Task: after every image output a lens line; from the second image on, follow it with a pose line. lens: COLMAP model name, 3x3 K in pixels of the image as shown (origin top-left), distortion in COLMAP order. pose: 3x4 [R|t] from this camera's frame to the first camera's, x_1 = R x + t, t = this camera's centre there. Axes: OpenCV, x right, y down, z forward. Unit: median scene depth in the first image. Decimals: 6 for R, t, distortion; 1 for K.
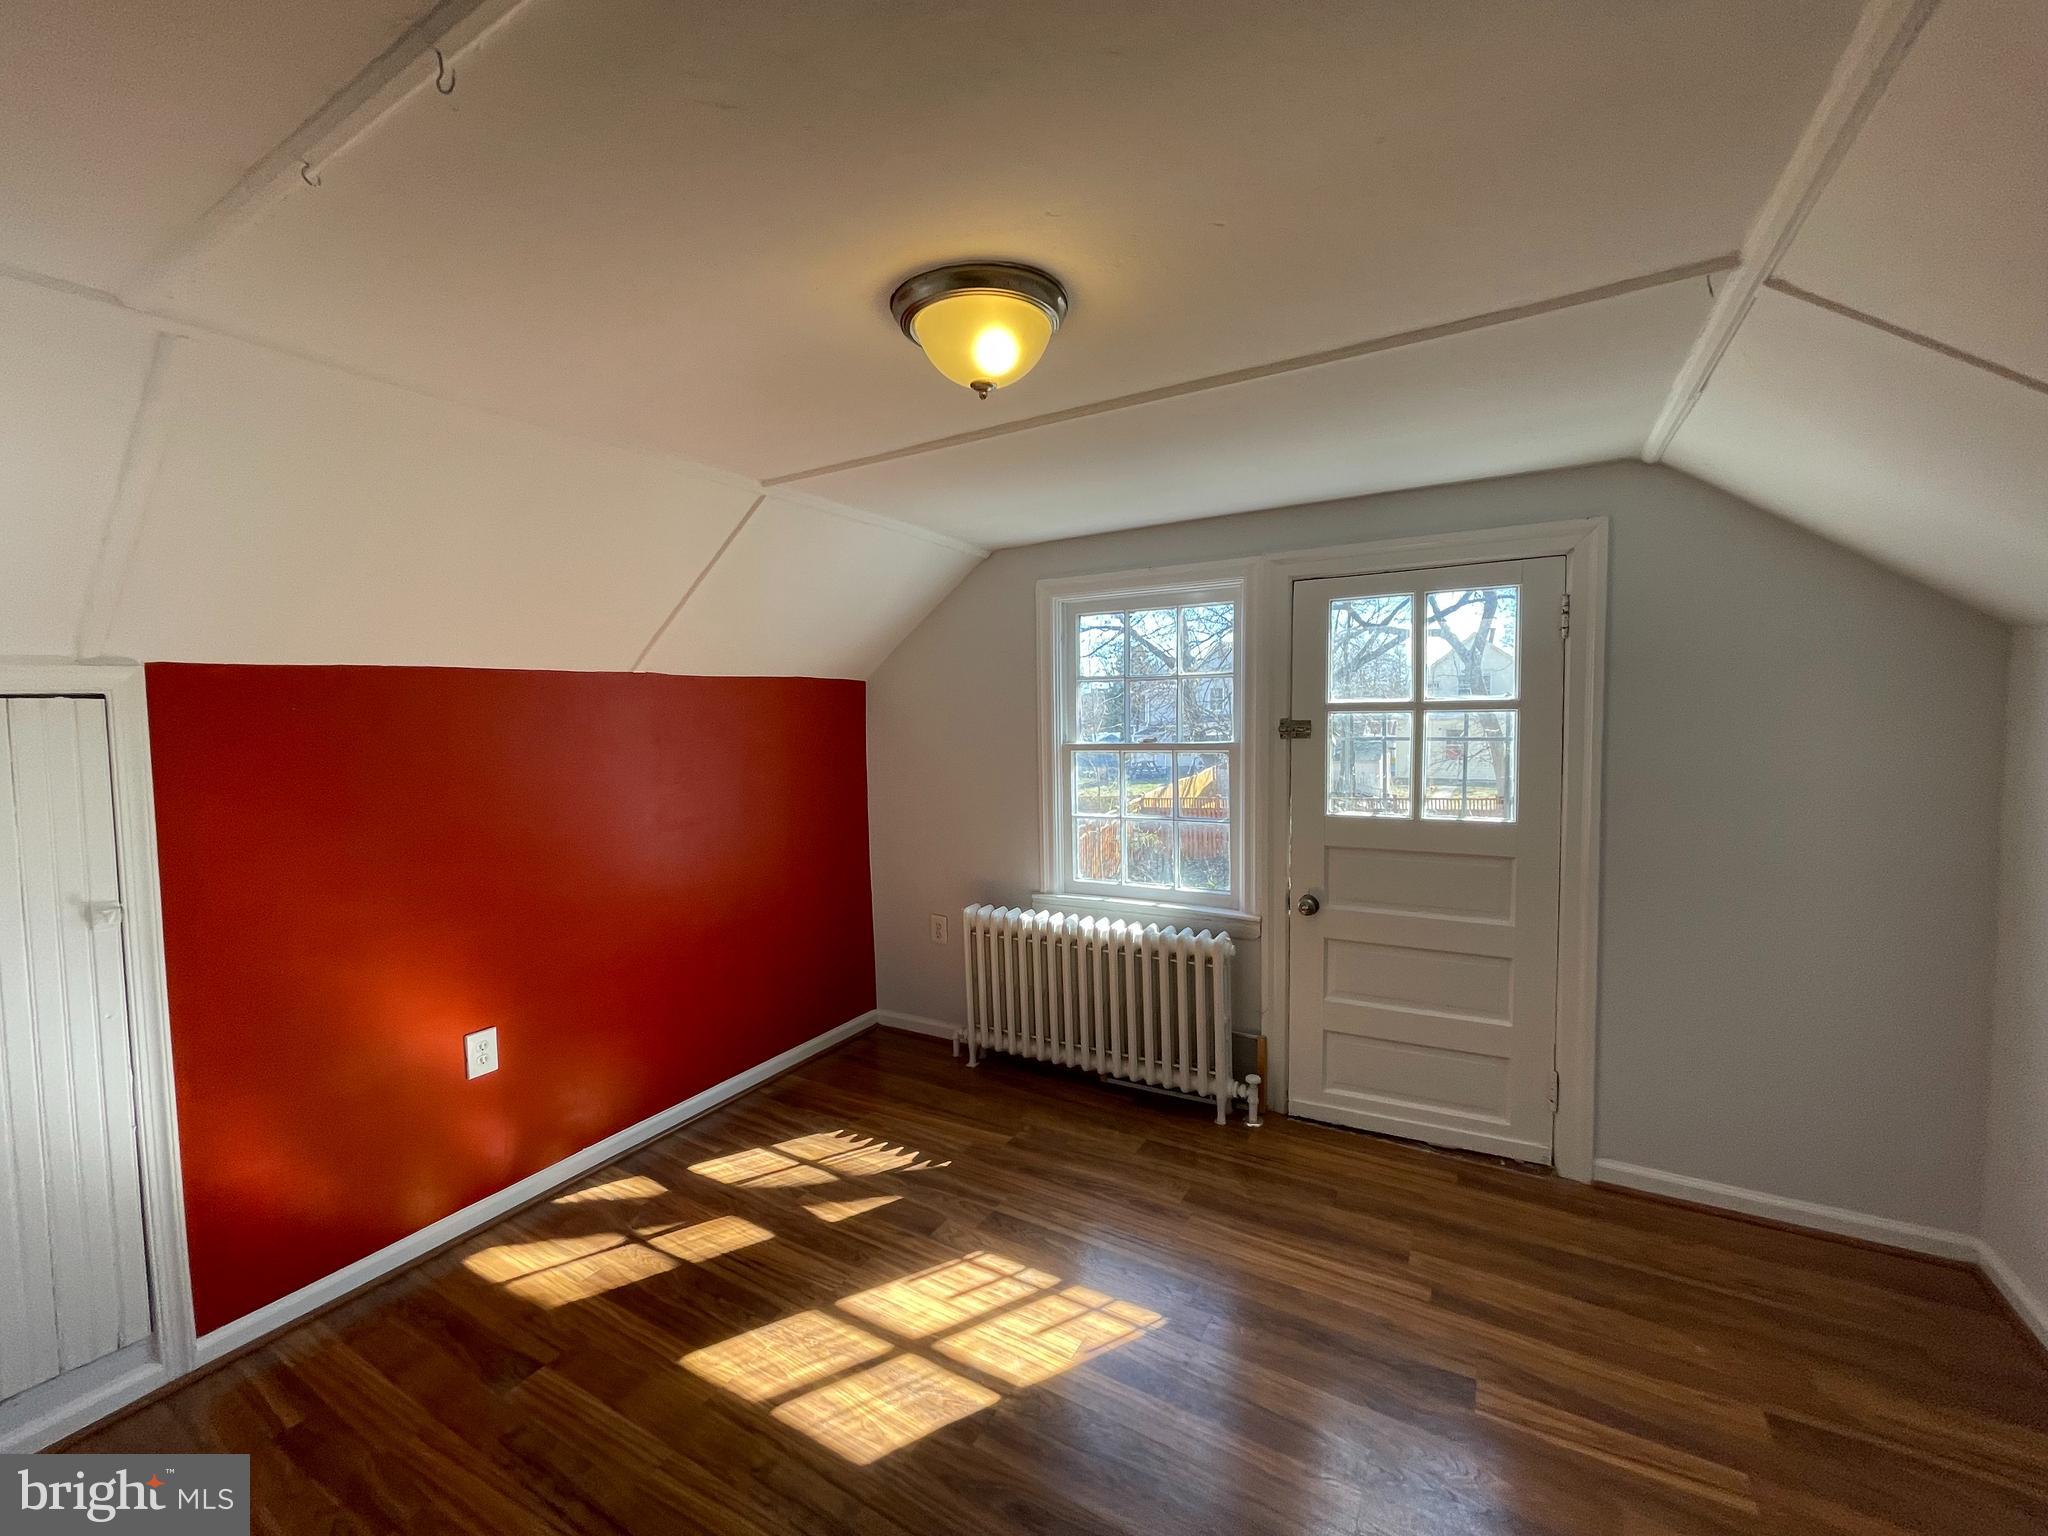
lens RADIAL K [[828.4, 0, 1020.7], [0, 828.4, 764.4], [0, 0, 1]] dist [-0.004606, 0.001288]
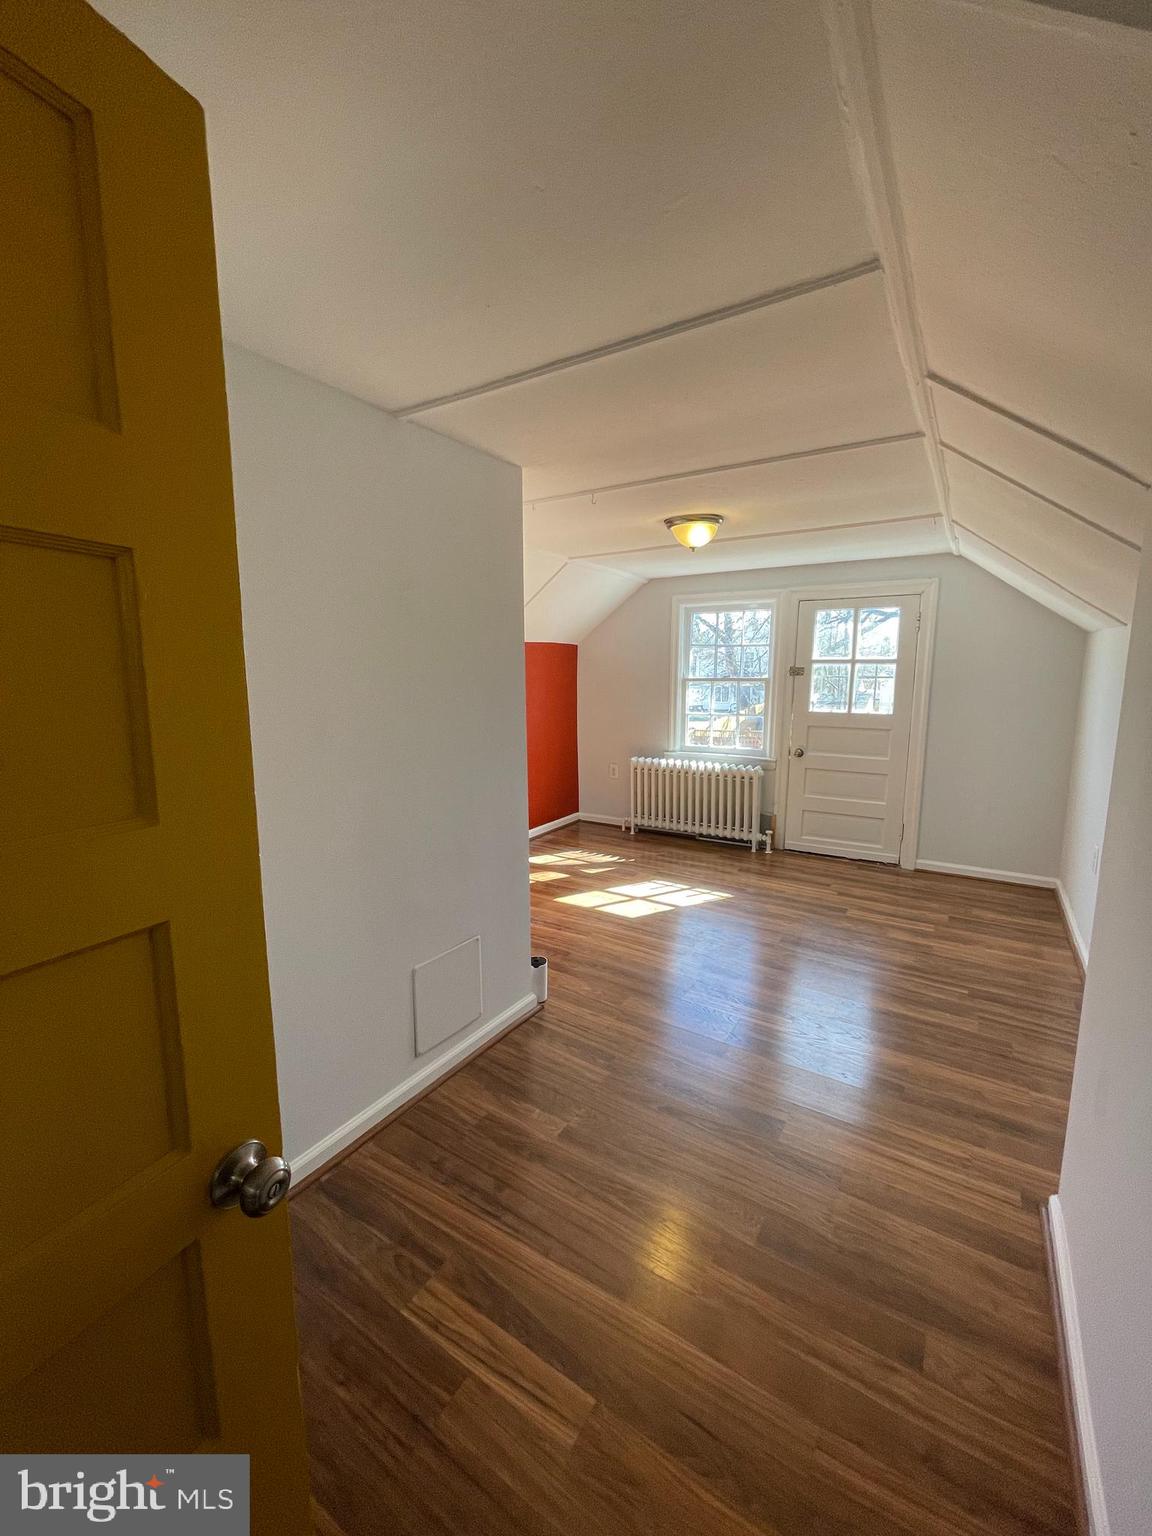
lens RADIAL K [[621.3, 0, 582.0], [0, 621.3, 768.2], [0, 0, 1]] dist [-0.004606, 0.001288]
pose [[0.999511, 0.021347, -0.022852, -0.183321], [-0.019041, 0.995128, 0.096733, 0.062034], [0.024806, -0.096250, 0.995048, -0.641560]]
